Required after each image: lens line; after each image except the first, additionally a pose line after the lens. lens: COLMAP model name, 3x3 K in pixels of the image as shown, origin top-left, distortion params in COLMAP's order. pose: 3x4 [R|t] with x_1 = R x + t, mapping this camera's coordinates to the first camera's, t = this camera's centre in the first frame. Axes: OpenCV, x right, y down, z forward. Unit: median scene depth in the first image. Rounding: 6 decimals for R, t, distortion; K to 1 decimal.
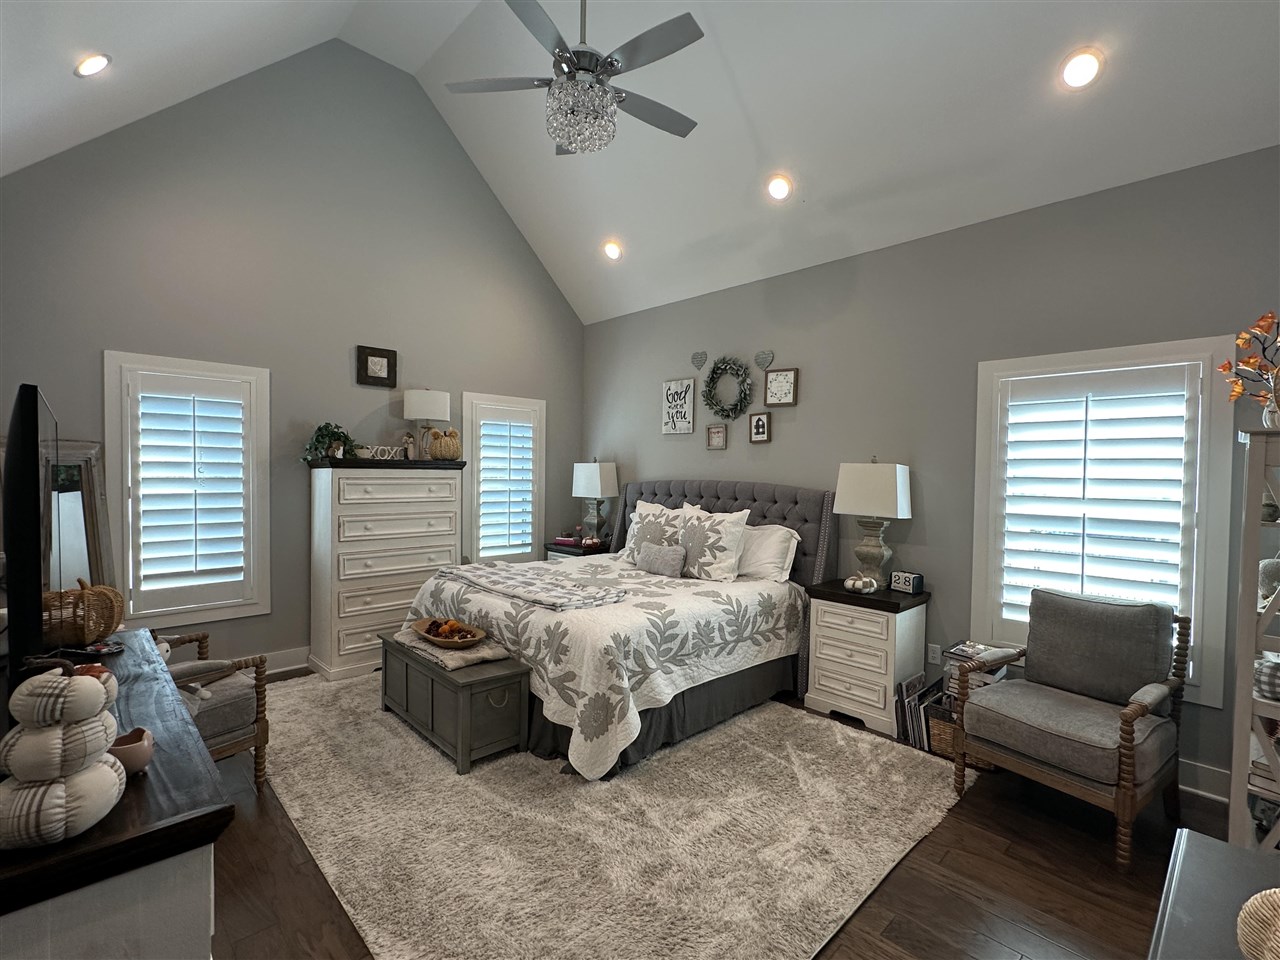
lens RADIAL K [[593.0, 0, 640.0], [0, 593.0, 480.0], [0, 0, 1]] dist [0.012184, -0.000026]
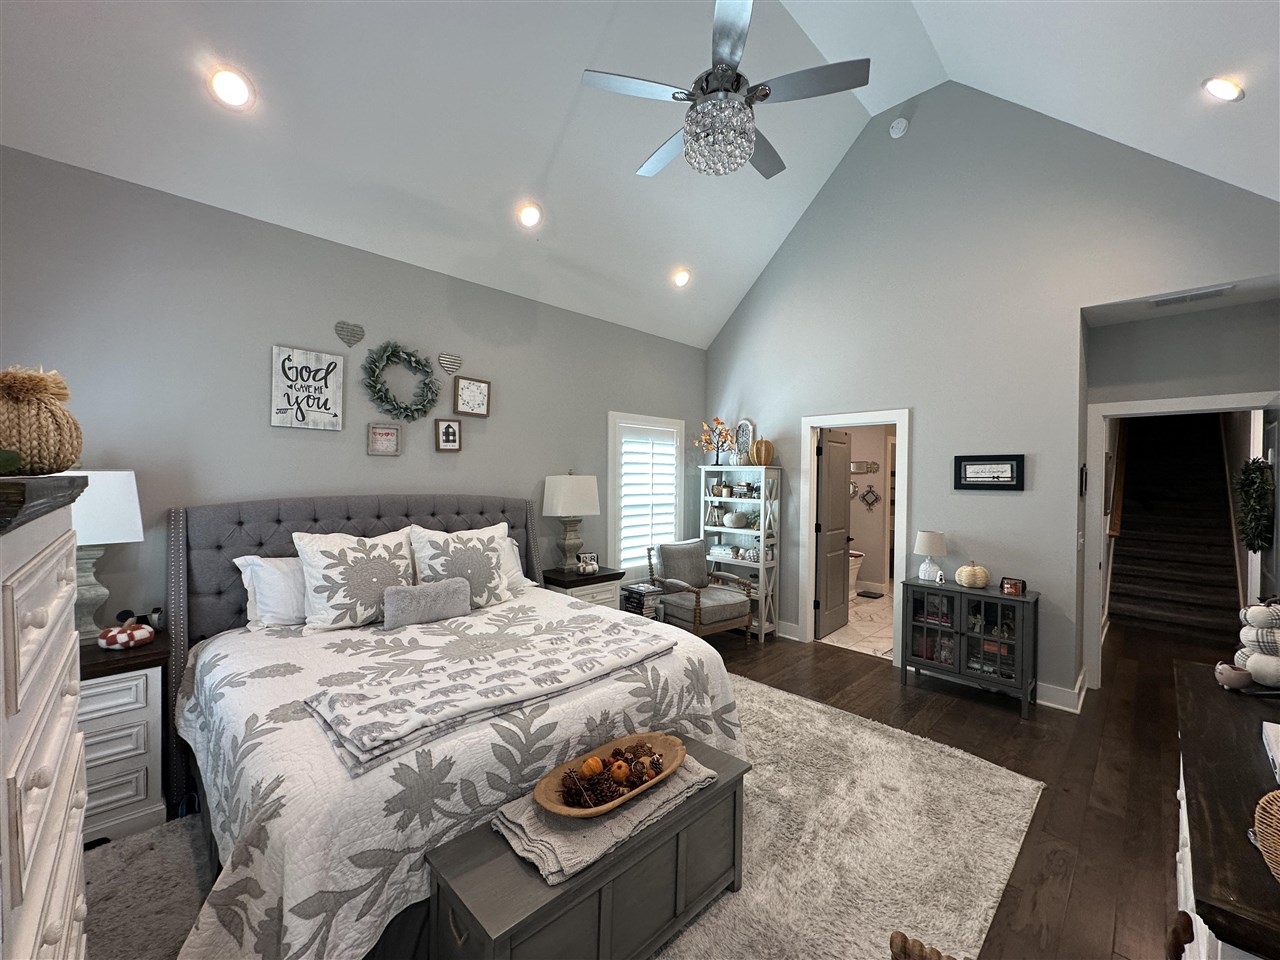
lens RADIAL K [[510.5, 0, 640.0], [0, 510.5, 480.0], [0, 0, 1]] dist [0.001639, 0.000497]
pose [[-0.003134, -0.023308, 0.999723, -0.618510], [0.006027, 0.999710, 0.023327, -0.036081], [-0.999977, 0.006099, -0.002992, 0.728830]]
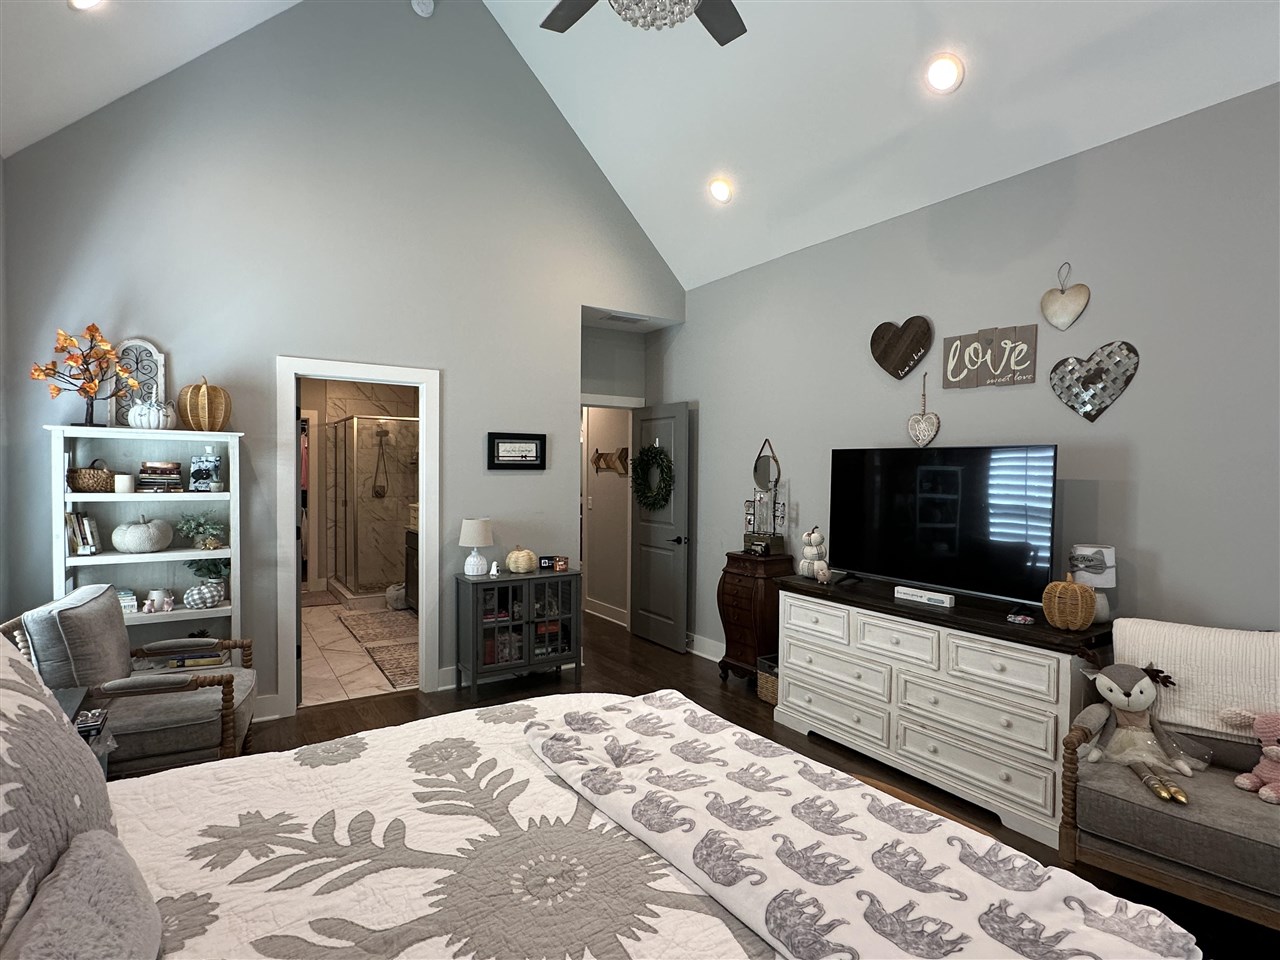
lens RADIAL K [[664.8, 0, 640.0], [0, 664.8, 480.0], [0, 0, 1]] dist [-0.000216, -0.000486]
pose [[-0.980762, -0.030713, 0.192777, -0.158601], [-0.023787, 0.998989, 0.038142, -0.024405], [-0.193754, 0.032822, -0.980501, 1.153451]]
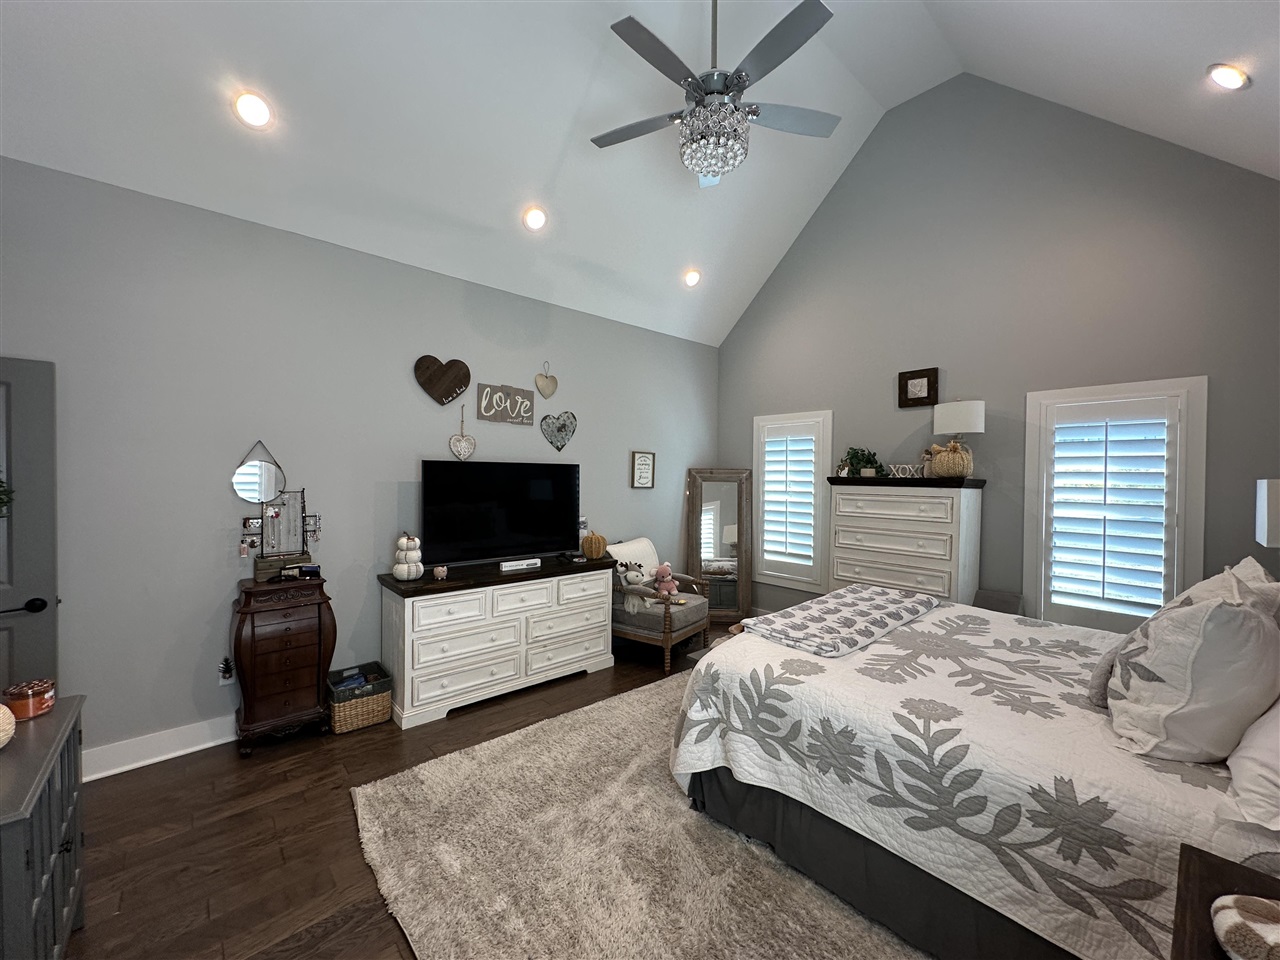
lens RADIAL K [[510.5, 0, 640.0], [0, 510.5, 480.0], [0, 0, 1]] dist [0.001639, 0.000497]
pose [[-0.045549, -0.005642, -0.998946, 0.497702], [-0.027422, 0.999614, -0.004396, -0.013768], [0.998586, 0.027193, -0.045686, 0.596574]]
